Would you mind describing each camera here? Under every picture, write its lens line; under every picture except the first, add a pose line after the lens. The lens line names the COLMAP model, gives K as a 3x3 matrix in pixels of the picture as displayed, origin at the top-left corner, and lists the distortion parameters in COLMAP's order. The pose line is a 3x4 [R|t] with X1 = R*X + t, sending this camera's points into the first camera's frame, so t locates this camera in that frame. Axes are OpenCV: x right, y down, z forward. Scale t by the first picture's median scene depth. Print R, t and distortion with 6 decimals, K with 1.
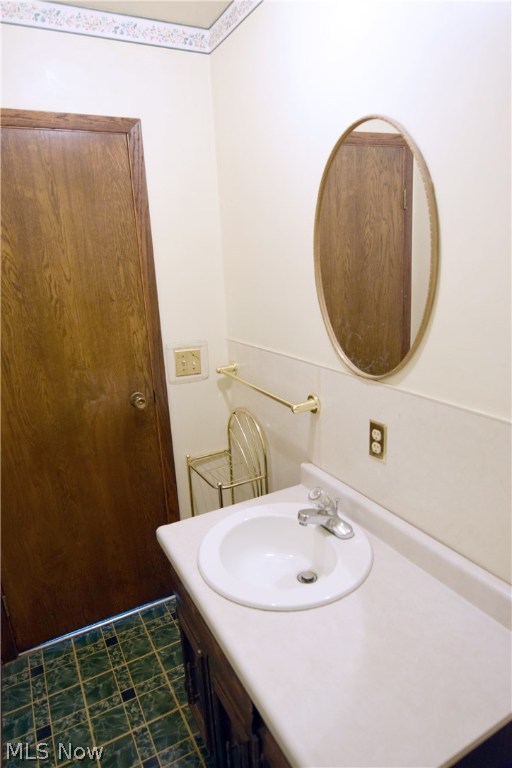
lens RADIAL K [[468.3, 0, 252.7], [0, 468.3, 384.7], [0, 0, 1]] dist [-0.018824, 0.000368]
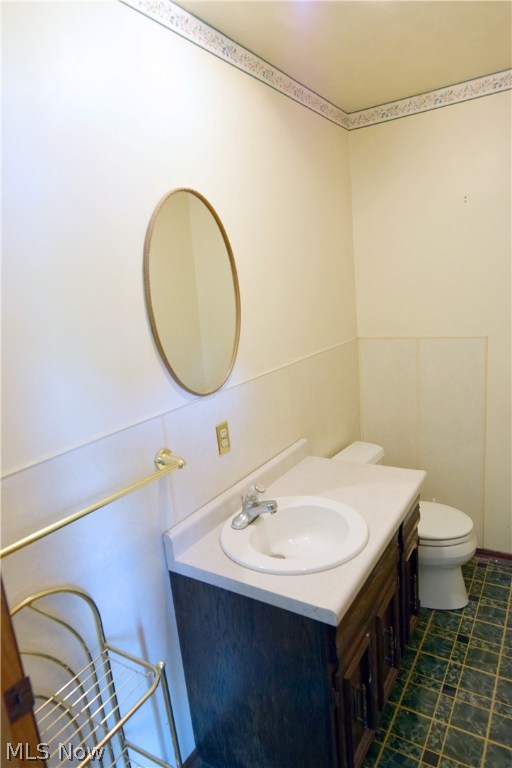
lens RADIAL K [[468.3, 0, 252.4], [0, 468.3, 383.4], [0, 0, 1]] dist [-0.018824, 0.000368]
pose [[-0.482144, -0.170439, 0.859353, -0.770249], [0.297646, 0.890681, 0.343648, -0.392796], [-0.823981, 0.421470, -0.378706, 1.368195]]
